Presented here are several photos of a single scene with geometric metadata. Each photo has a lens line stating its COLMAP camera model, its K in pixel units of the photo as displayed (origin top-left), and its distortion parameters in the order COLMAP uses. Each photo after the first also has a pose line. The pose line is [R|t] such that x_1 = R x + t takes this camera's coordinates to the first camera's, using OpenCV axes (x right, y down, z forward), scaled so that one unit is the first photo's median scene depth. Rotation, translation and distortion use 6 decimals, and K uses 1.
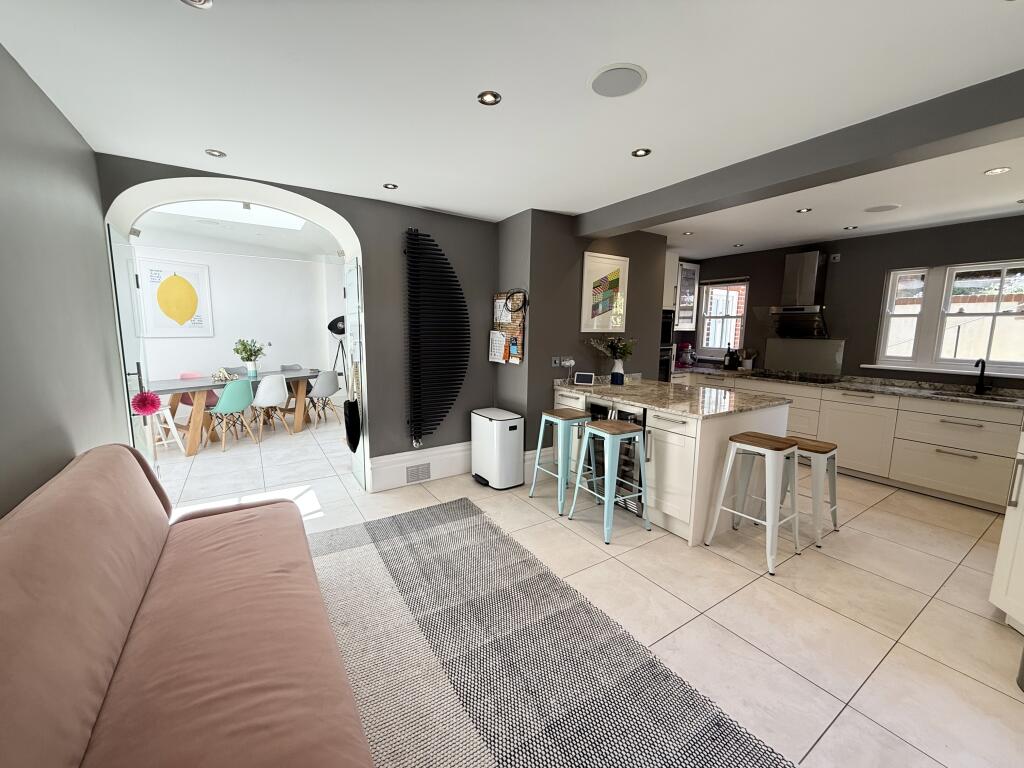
lens RADIAL K [[407.8, 0, 513.3], [0, 407.8, 383.5], [0, 0, 1]] dist [0.001237, 0.000414]
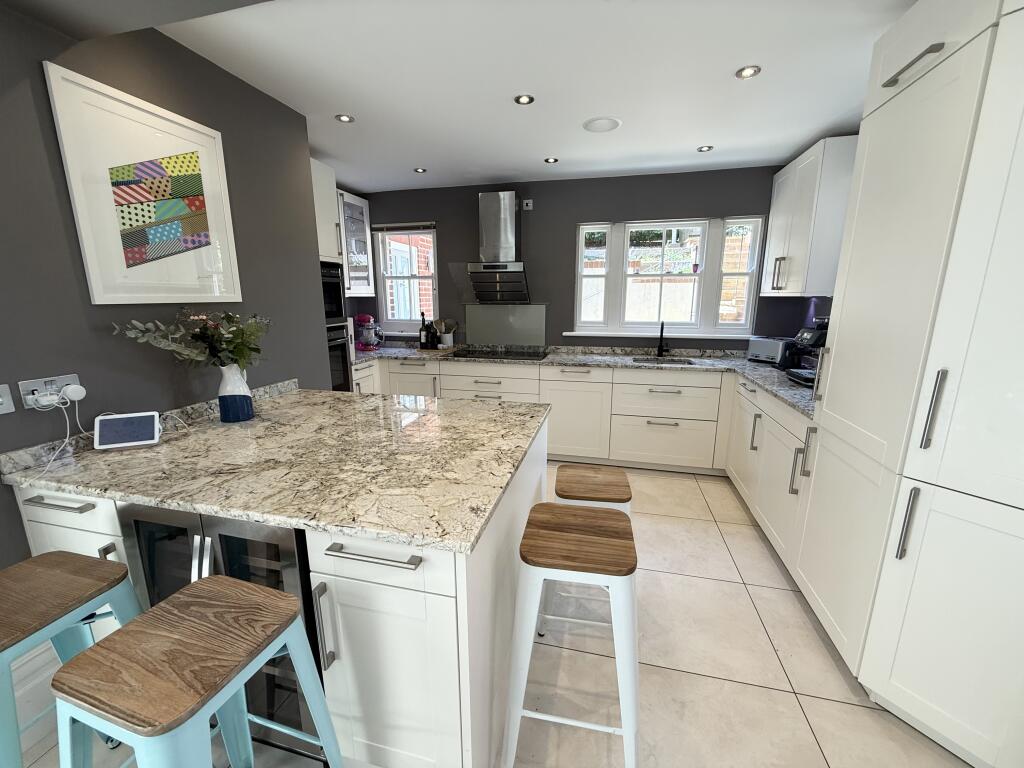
lens RADIAL K [[407.8, 0, 512.1], [0, 407.8, 383.9], [0, 0, 1]] dist [0.001237, 0.000414]
pose [[0.728182, -0.157849, 0.666959, 0.162873], [0.103669, 0.987288, 0.120475, -0.053845], [-0.677498, -0.018585, 0.735290, 0.419894]]
